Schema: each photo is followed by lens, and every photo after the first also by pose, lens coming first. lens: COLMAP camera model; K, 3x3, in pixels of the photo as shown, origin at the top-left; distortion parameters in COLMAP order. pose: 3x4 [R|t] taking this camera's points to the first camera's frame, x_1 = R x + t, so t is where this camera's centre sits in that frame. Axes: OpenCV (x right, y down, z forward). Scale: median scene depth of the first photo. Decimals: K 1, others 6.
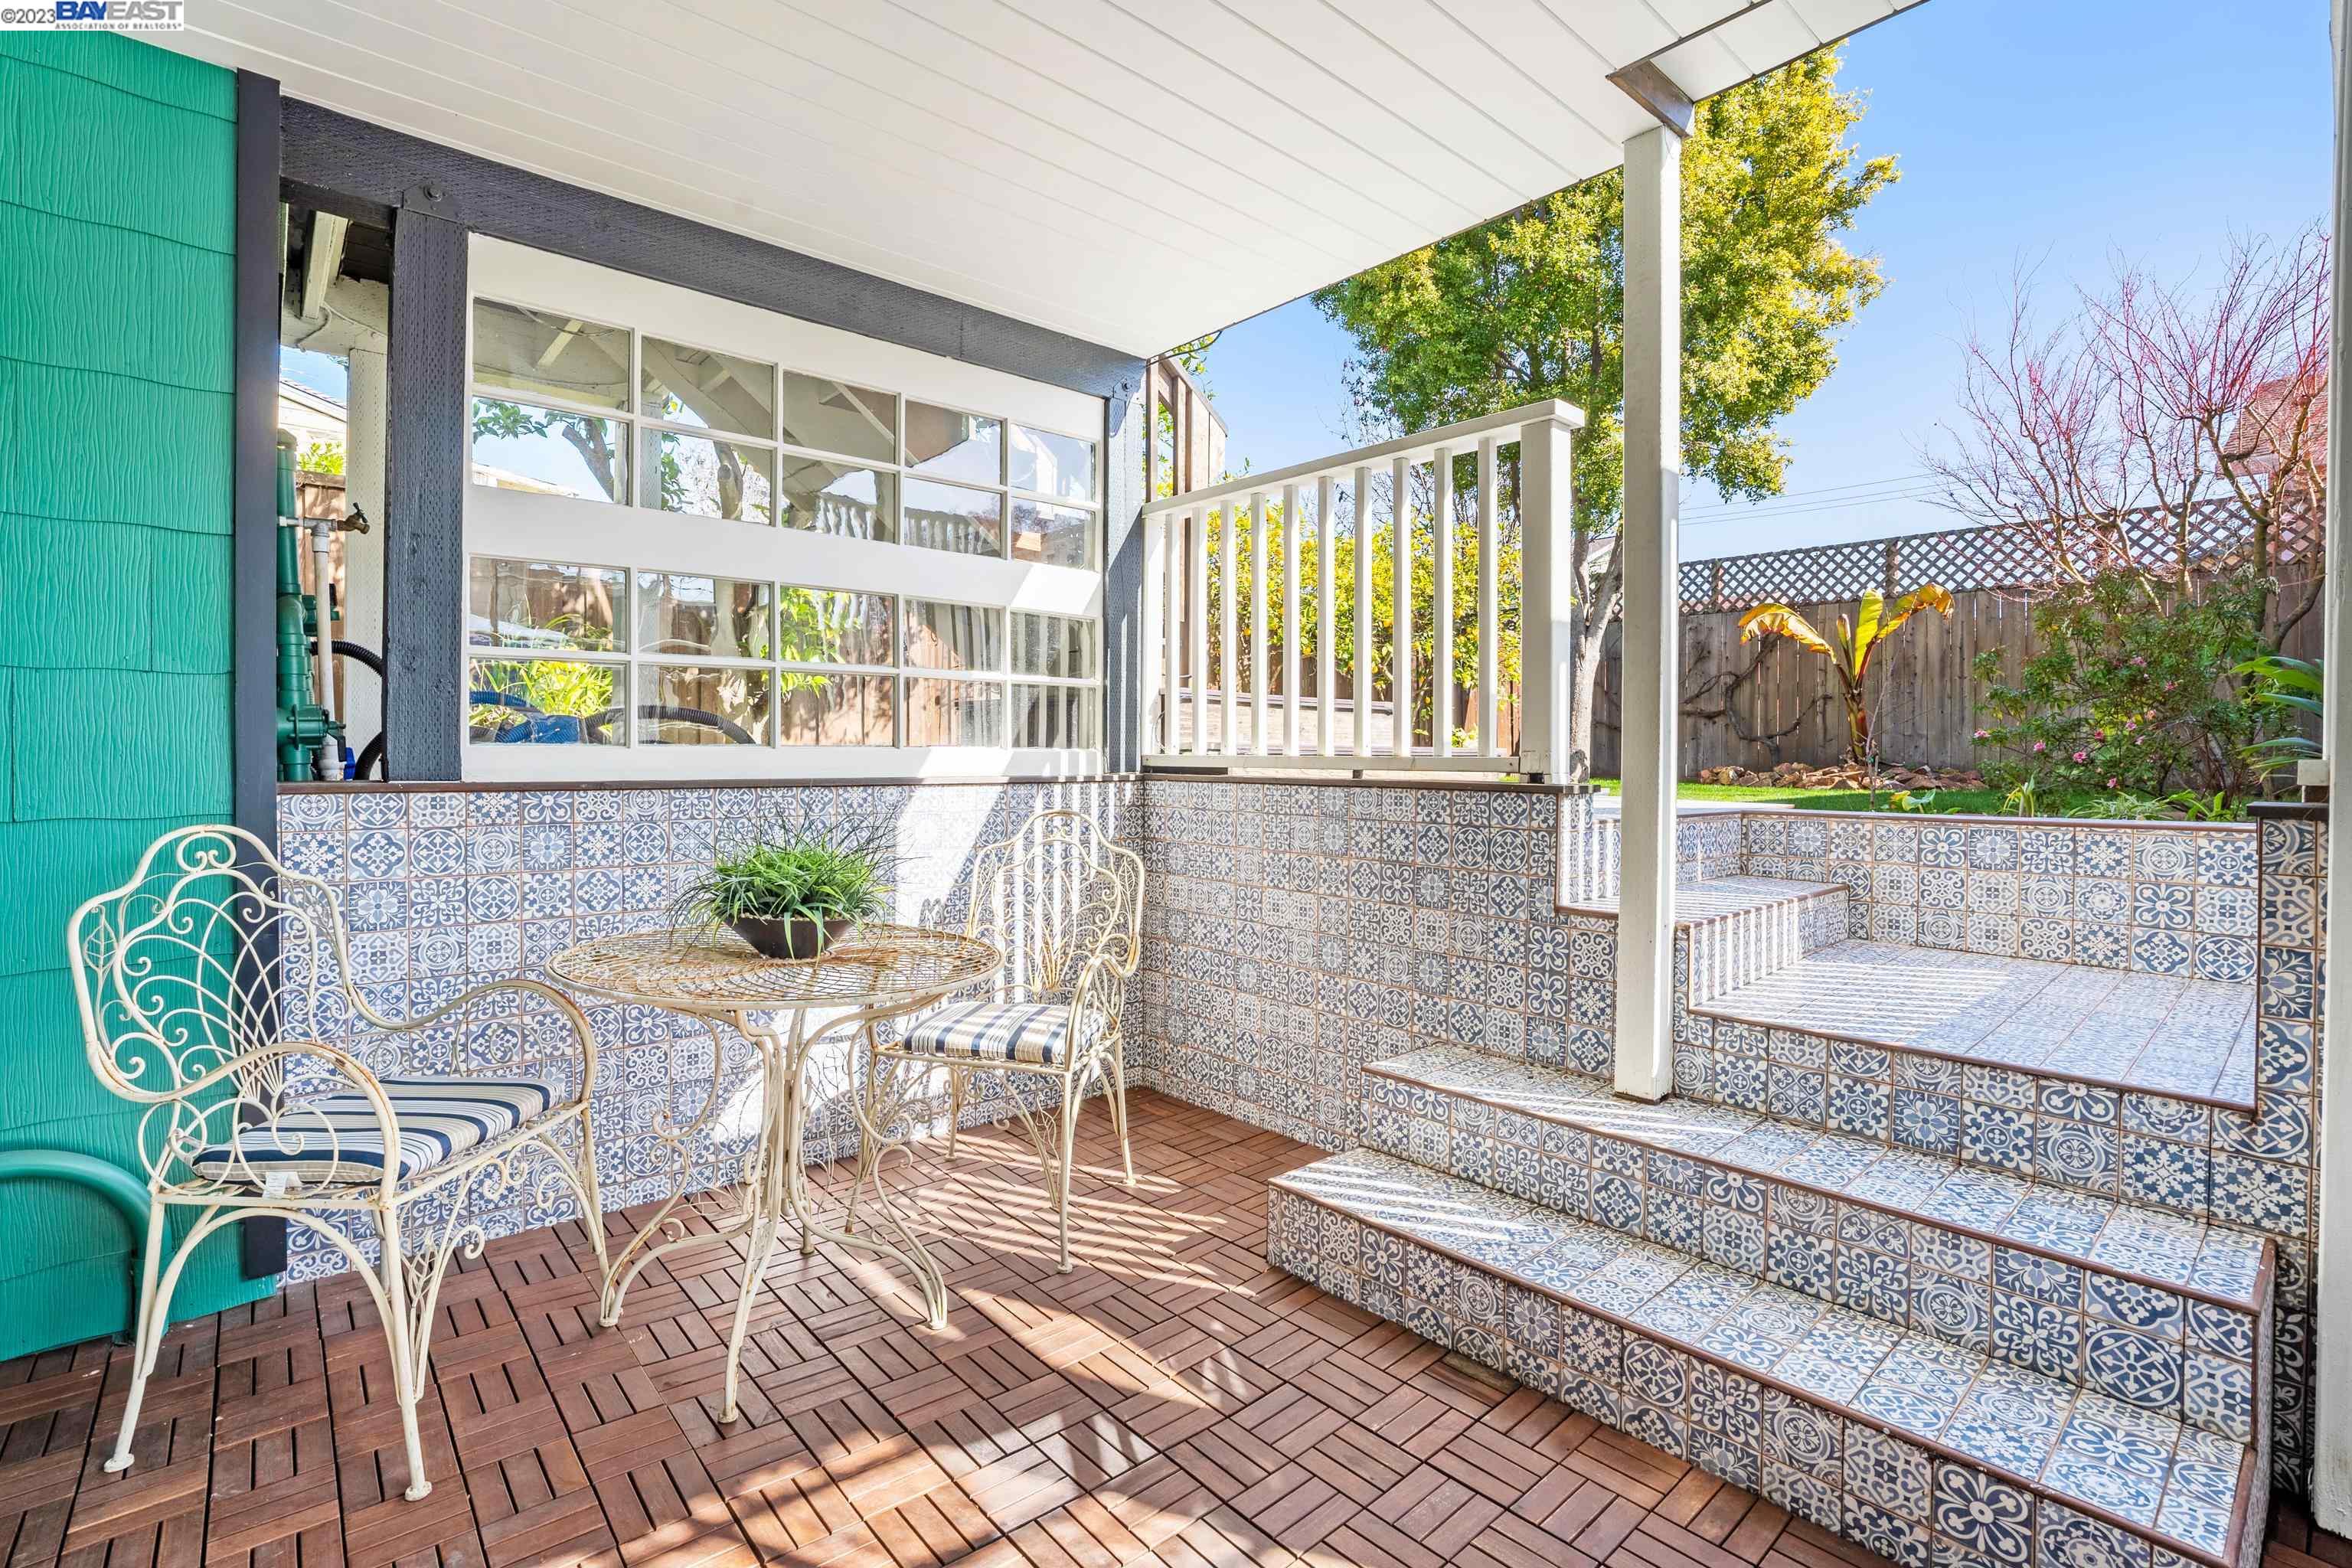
lens RADIAL K [[1095.4, 0, 1179.8], [0, 1095.4, 746.0], [0, 0, 1]] dist [-0.002451, 0.000085]
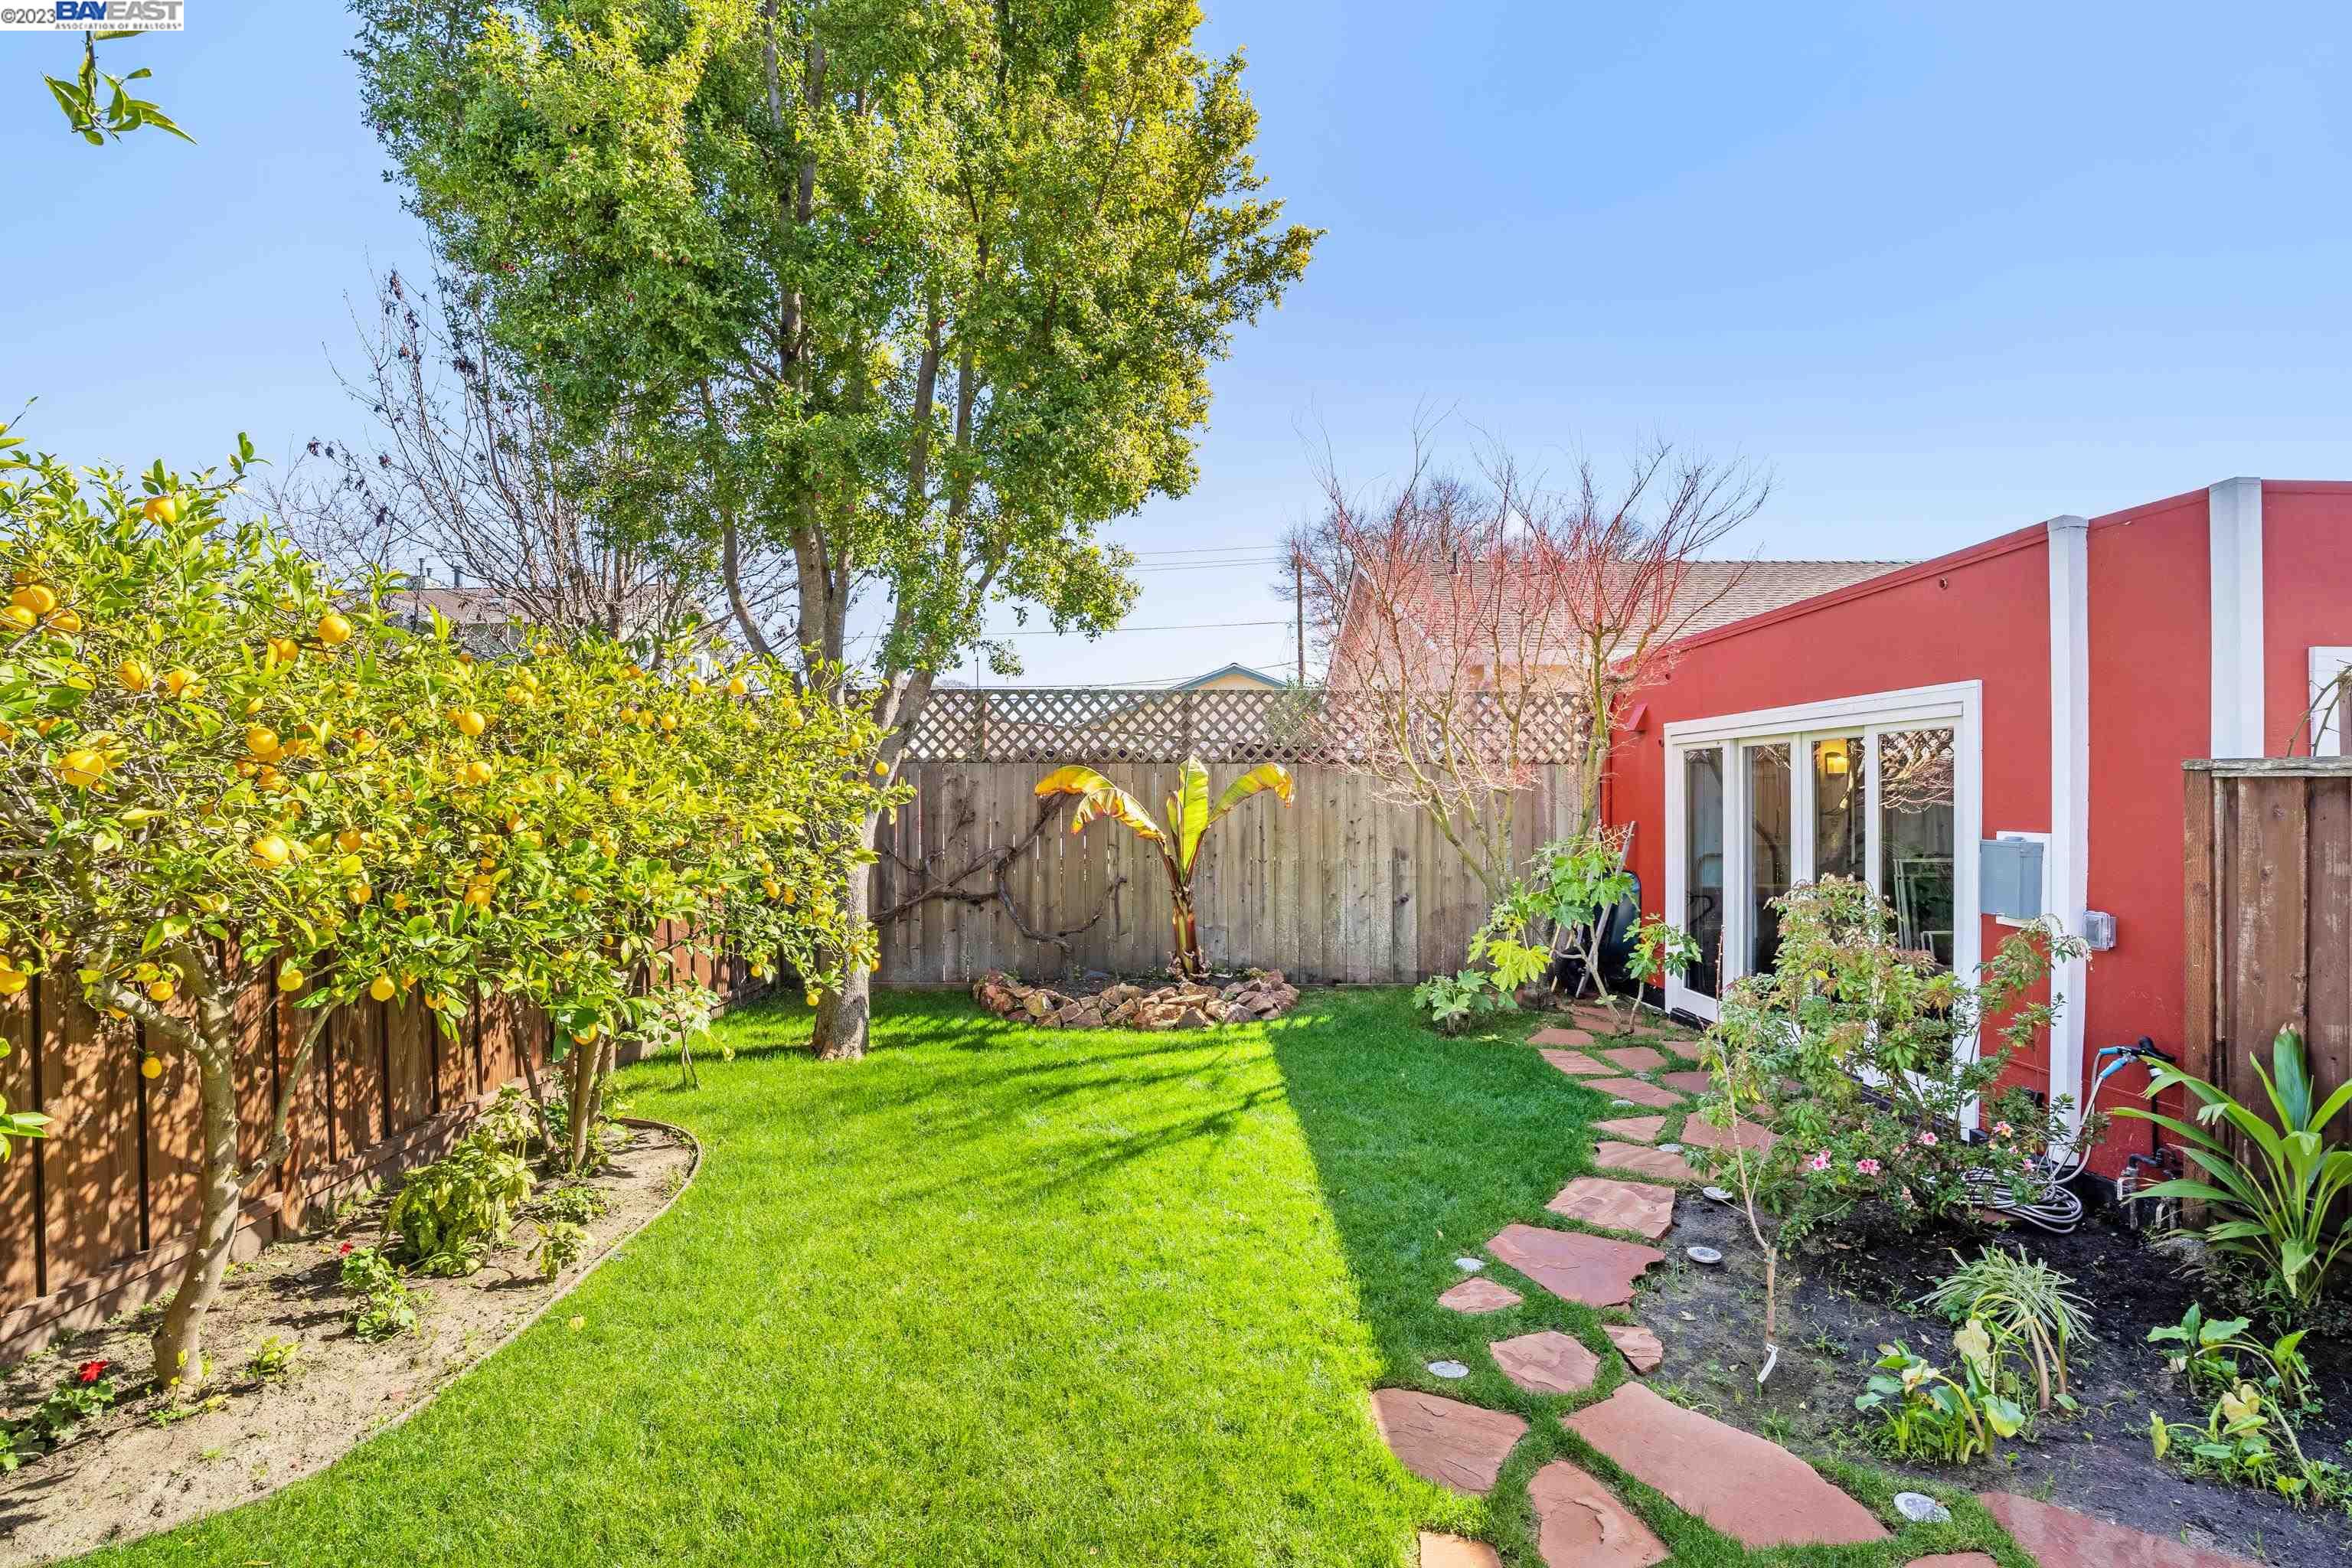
lens RADIAL K [[1103.4, 0, 1176.0], [0, 1103.4, 784.0], [0, 0, 1]] dist [-0.066352, 0.000141]
pose [[0.652167, -0.012133, 0.757979, 0.007544], [0.006010, 0.999923, 0.010835, -0.125672], [-0.758052, -0.002511, 0.652189, 0.451817]]
